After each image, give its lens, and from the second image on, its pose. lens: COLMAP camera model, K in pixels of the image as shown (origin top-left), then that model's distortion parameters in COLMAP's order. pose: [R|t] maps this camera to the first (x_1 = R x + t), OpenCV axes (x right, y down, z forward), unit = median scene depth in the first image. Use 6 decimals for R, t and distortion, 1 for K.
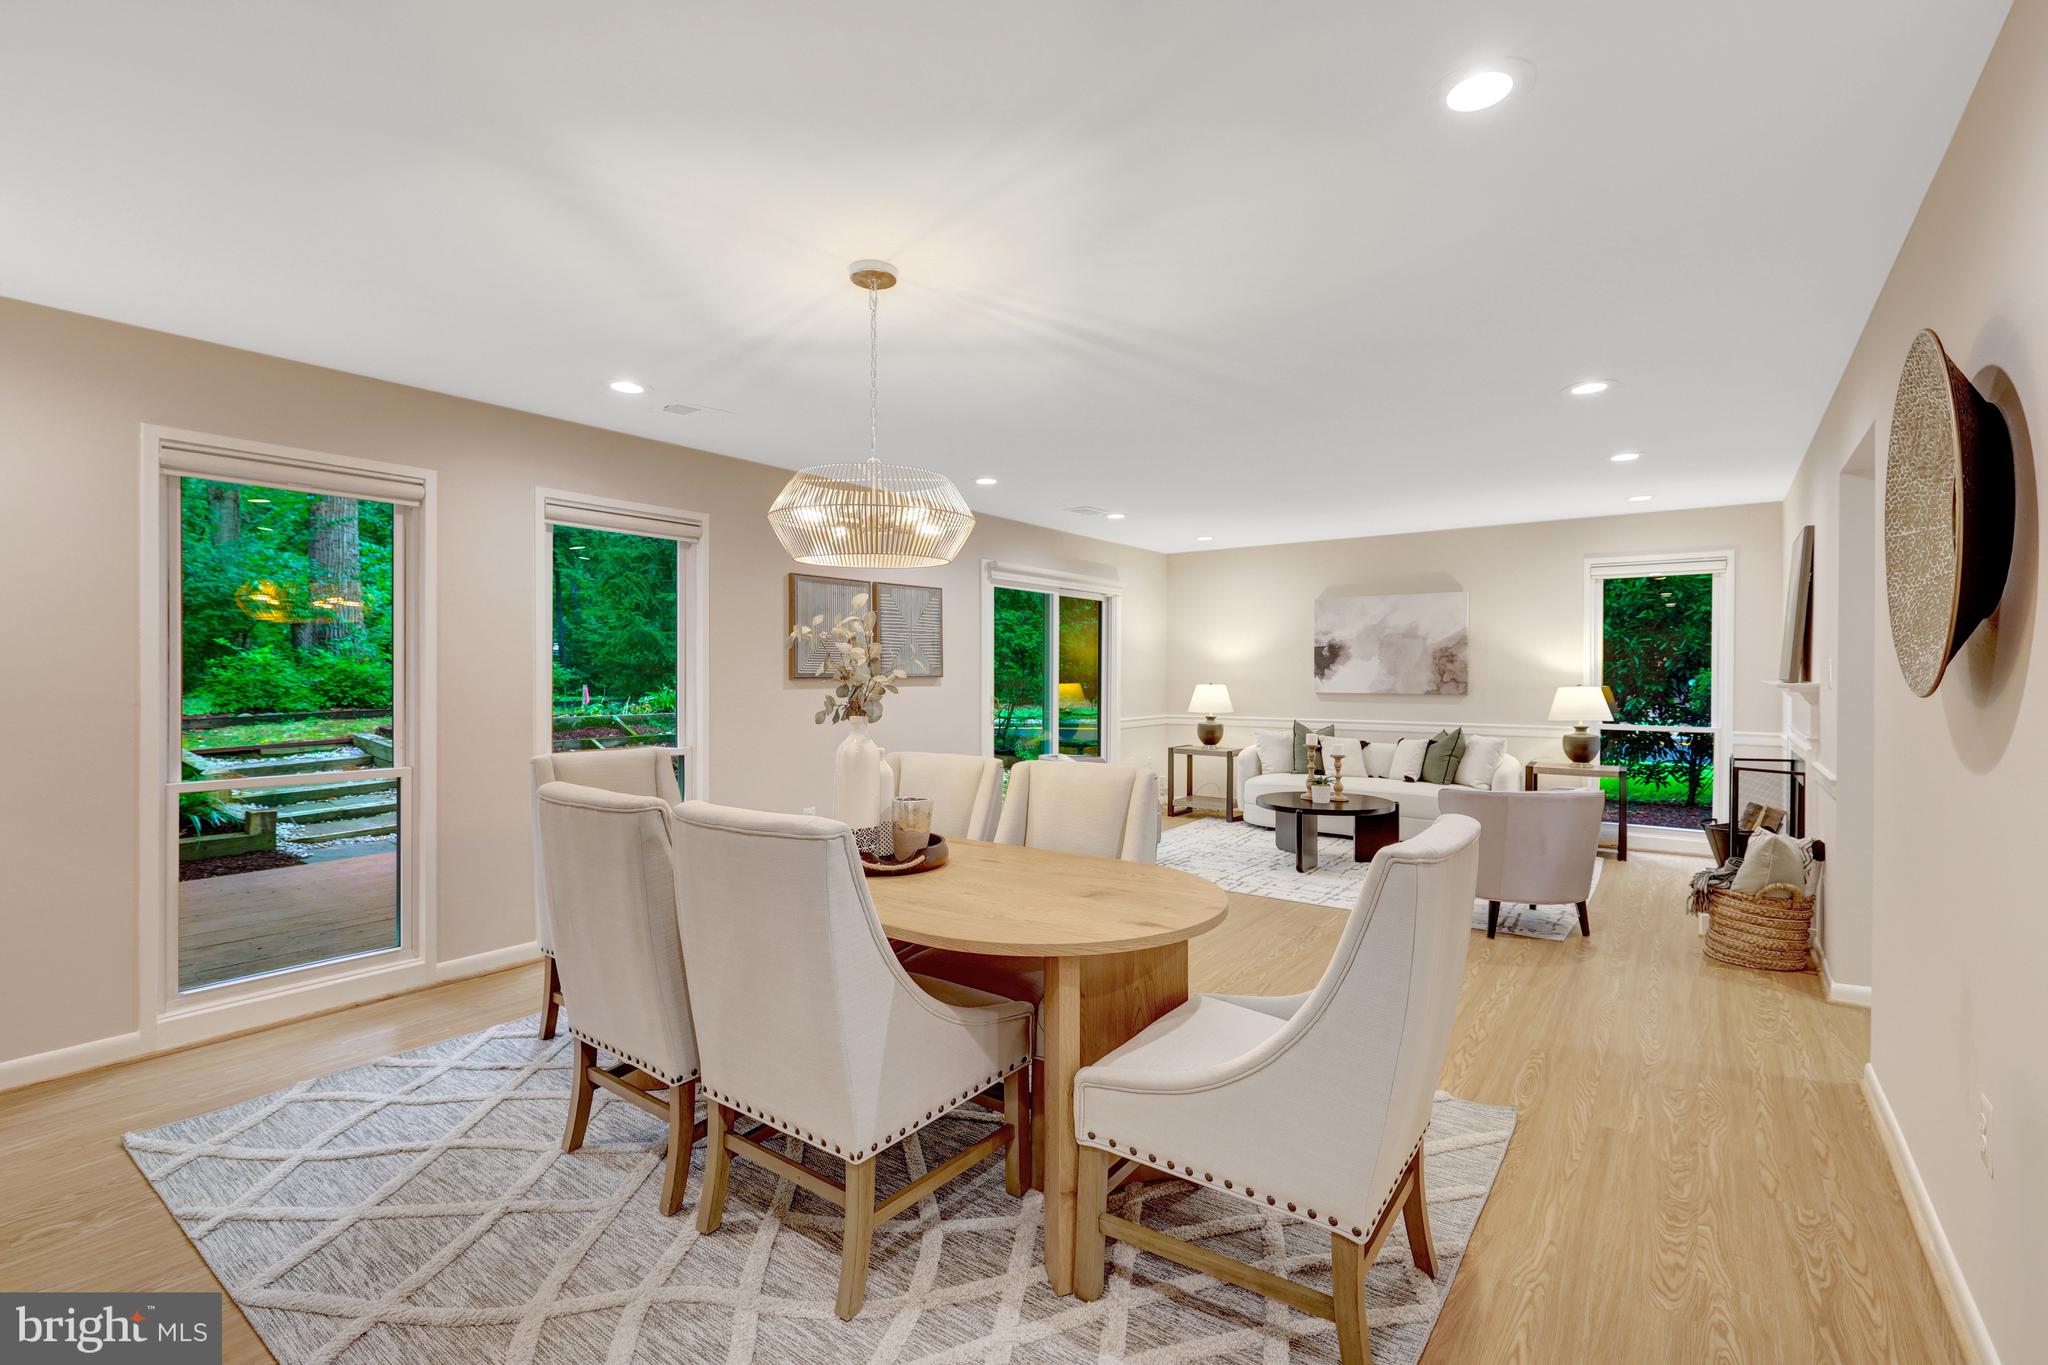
lens RADIAL K [[923.3, 0, 1024.0], [0, 923.3, 682.5], [0, 0, 1]] dist [-0.000646, 0.000112]
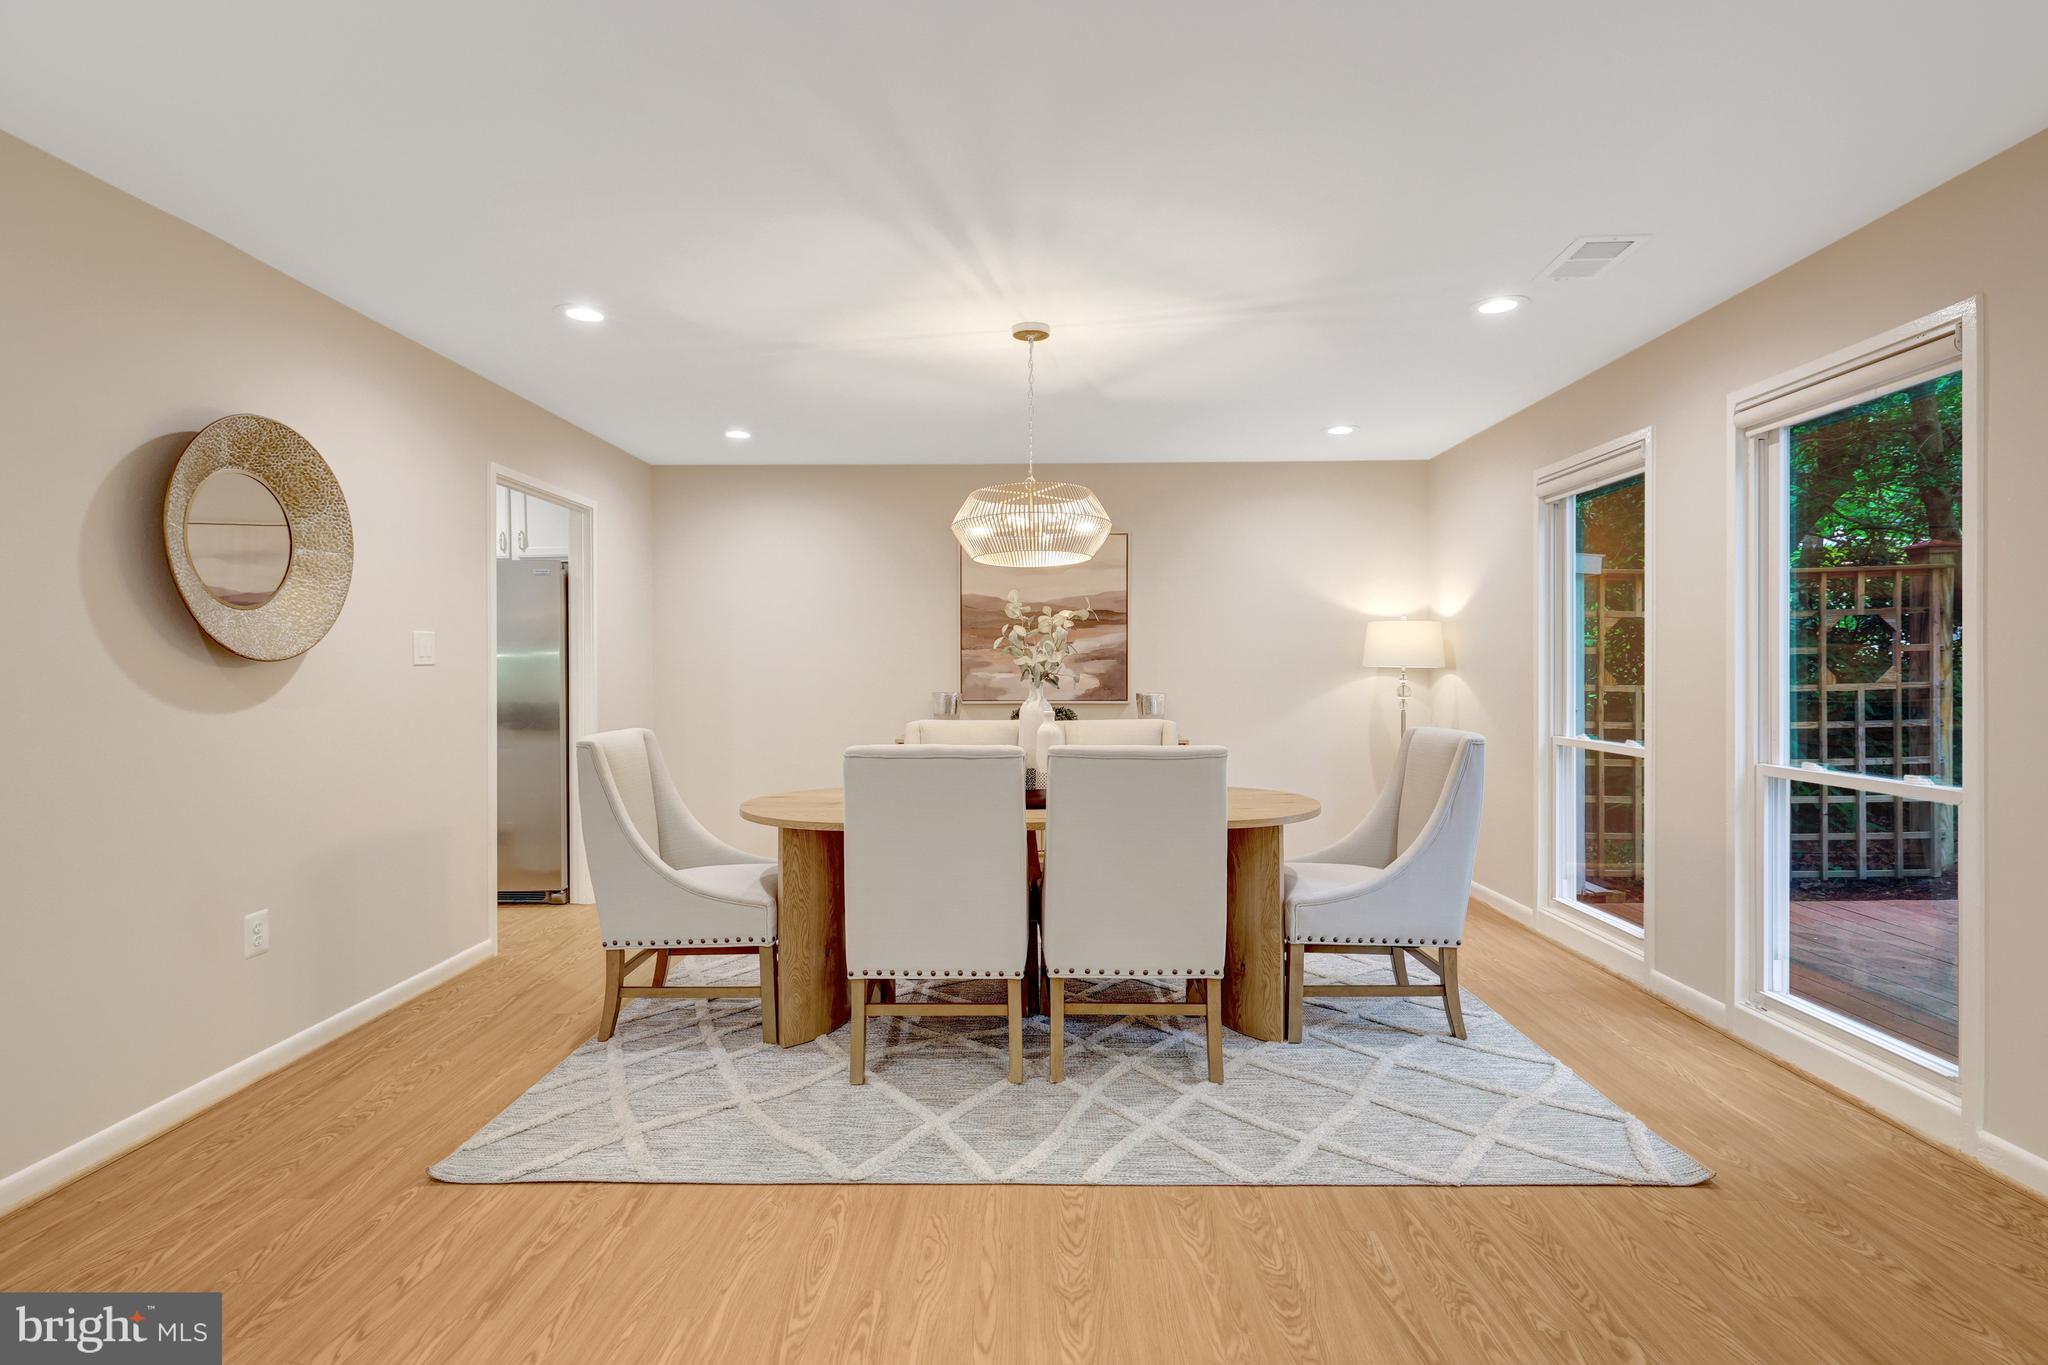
lens RADIAL K [[996.2, 0, 1019.0], [0, 996.2, 667.7], [0, 0, 1]] dist [0.000197, 0.000038]
pose [[-0.816690, 0.000650, -0.577076, 0.648542], [-0.006596, 0.999924, 0.010460, 0.007576], [0.577038, 0.012349, -0.816624, 2.123839]]
